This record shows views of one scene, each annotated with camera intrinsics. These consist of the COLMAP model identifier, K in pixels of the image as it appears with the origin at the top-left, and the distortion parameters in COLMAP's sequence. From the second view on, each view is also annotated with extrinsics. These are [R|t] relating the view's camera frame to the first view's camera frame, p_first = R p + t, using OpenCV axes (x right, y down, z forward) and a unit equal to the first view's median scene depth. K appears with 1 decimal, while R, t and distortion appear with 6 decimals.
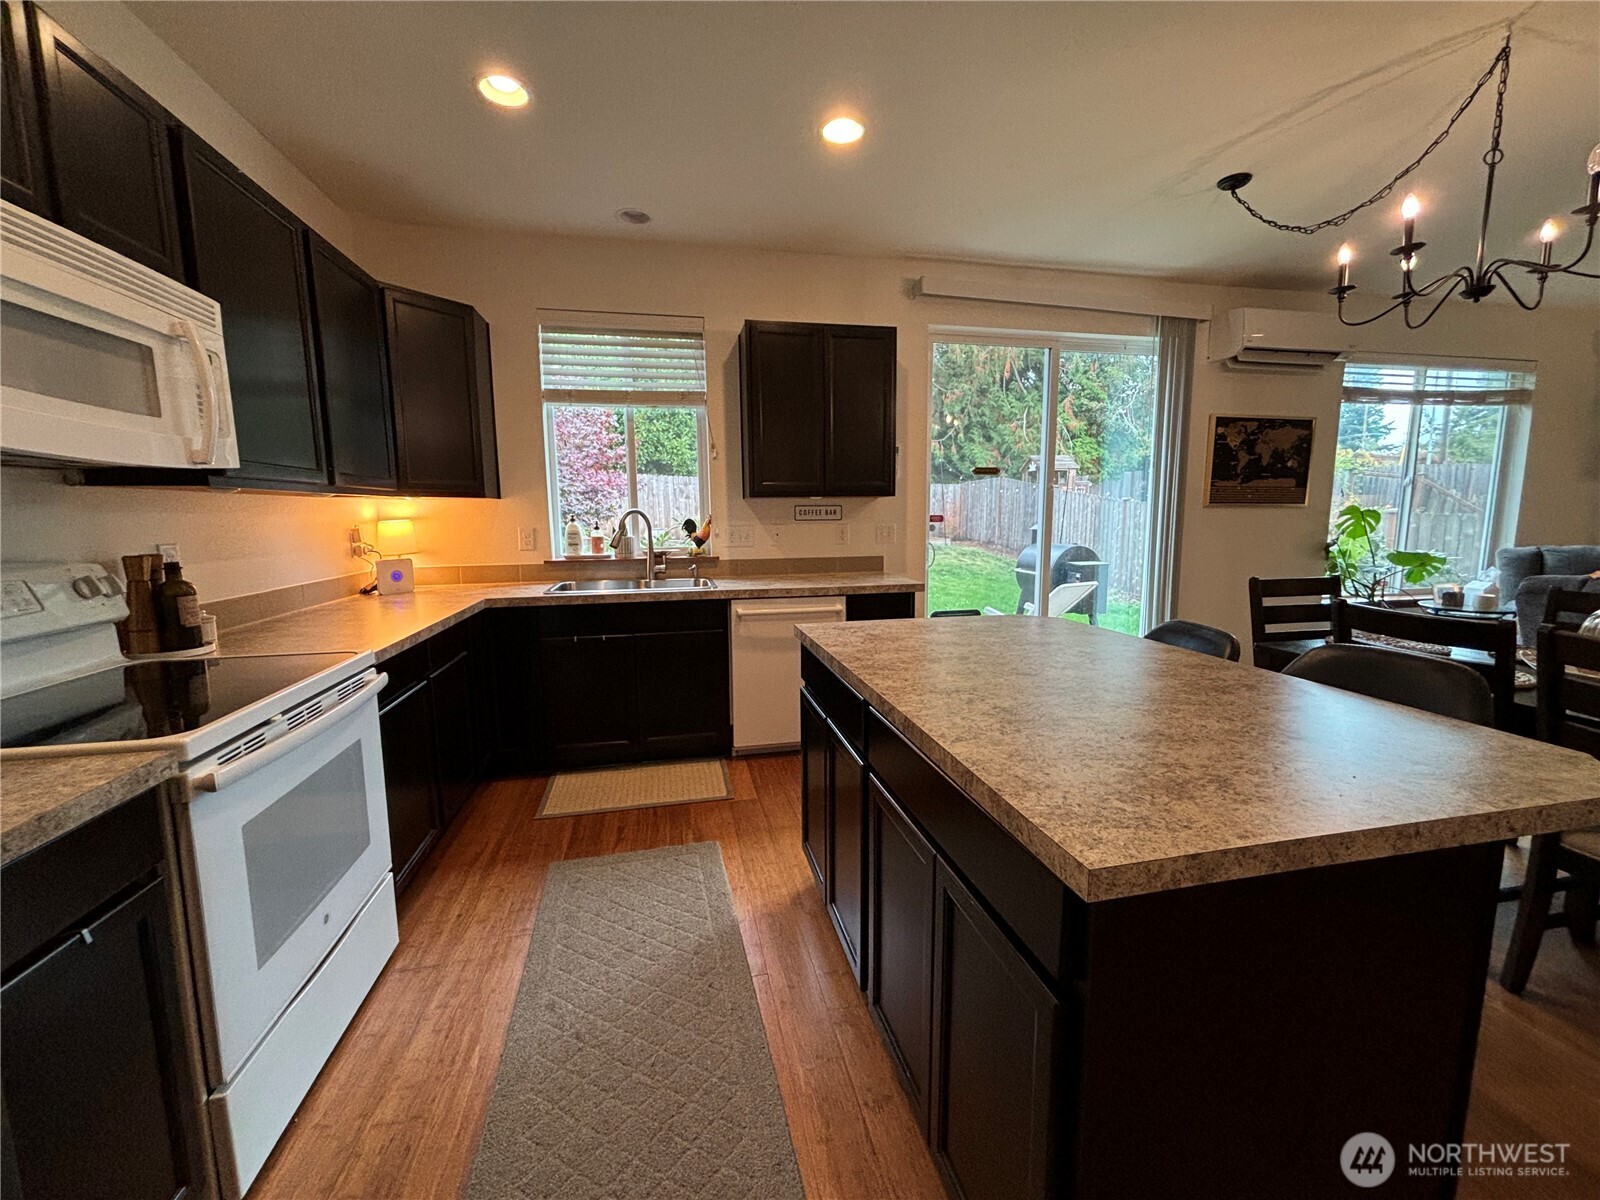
lens RADIAL K [[642.2, 0, 806.4], [0, 642.2, 601.7], [0, 0, 1]] dist [-0.000668, -0.000182]
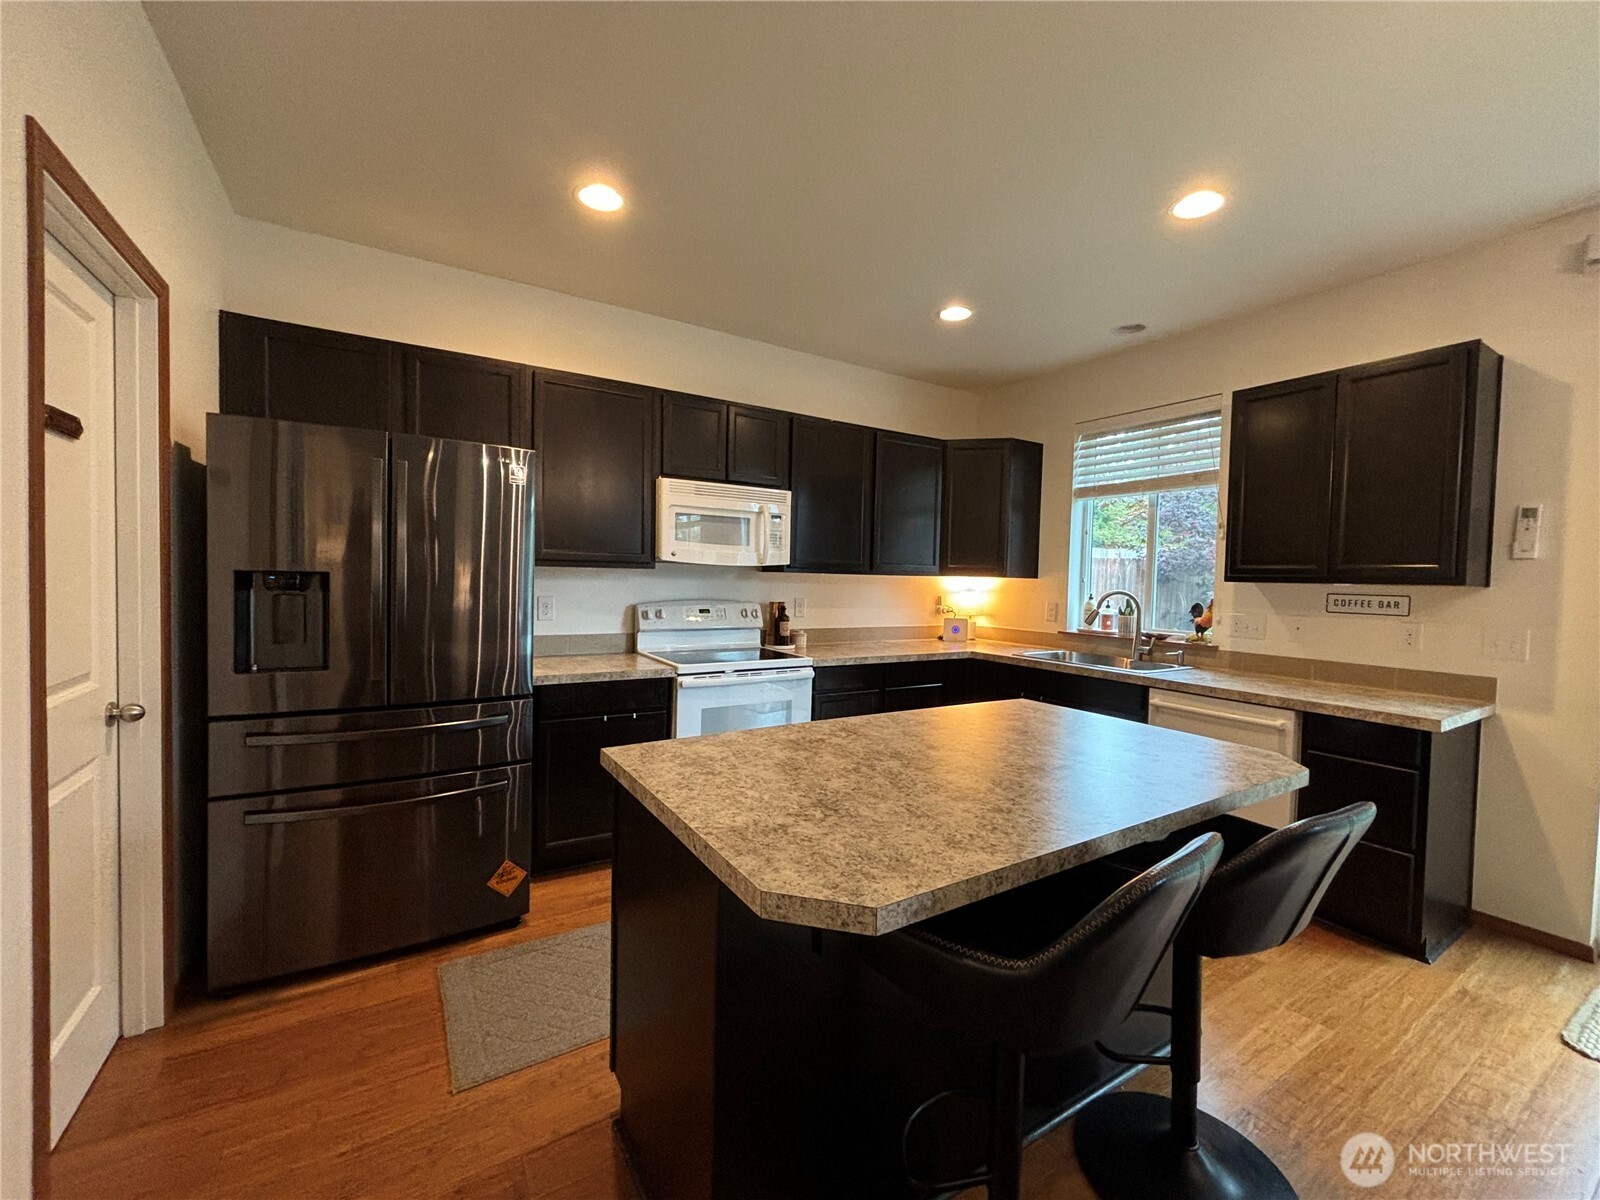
lens RADIAL K [[642.2, 0, 802.6], [0, 642.2, 597.4], [0, 0, 1]] dist [-0.000668, -0.000182]
pose [[0.340152, 0.046571, -0.939217, 0.529777], [-0.157812, 0.987435, -0.008192, -0.040424], [0.927034, 0.151006, 0.343228, 0.147582]]
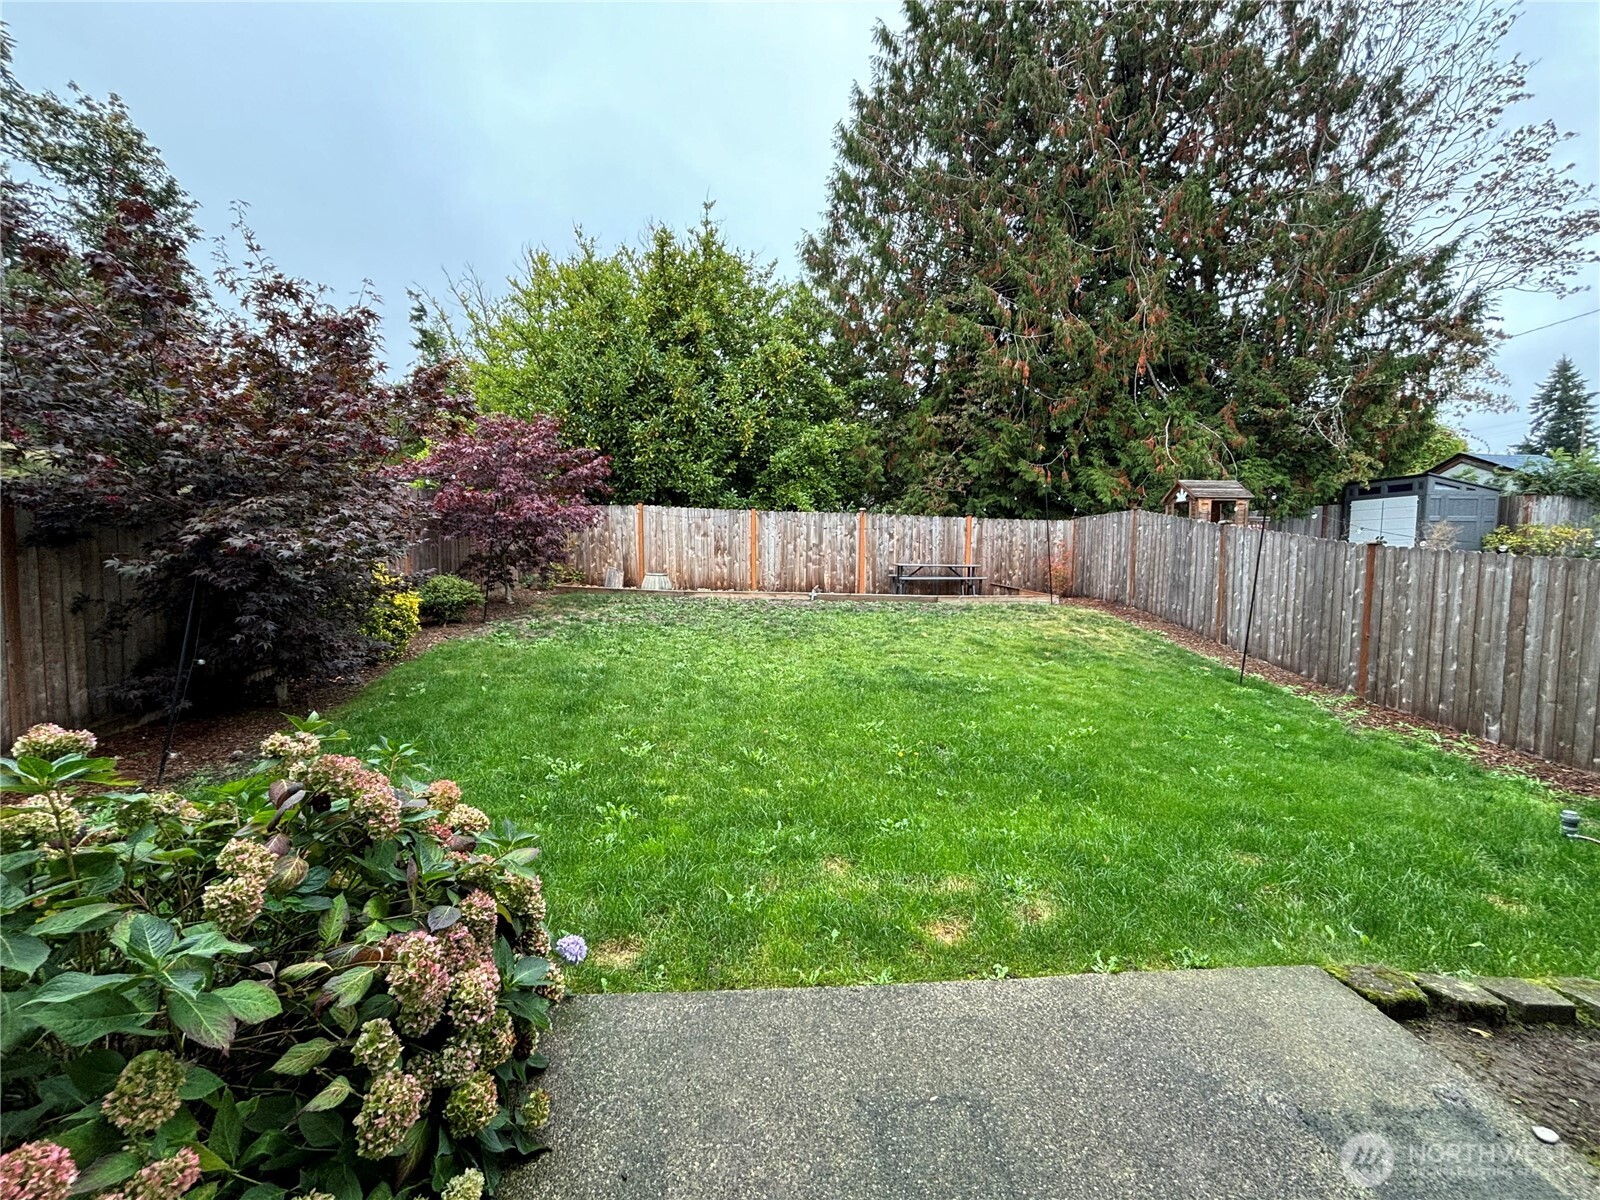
lens RADIAL K [[642.2, 0, 809.5], [0, 642.2, 600.7], [0, 0, 1]] dist [-0.000668, -0.000182]
pose [[0.988602, 0.023821, -0.148656, 0.056642], [-0.034076, 0.997183, -0.066825, -0.035363], [0.146645, 0.071129, 0.986629, 0.254677]]
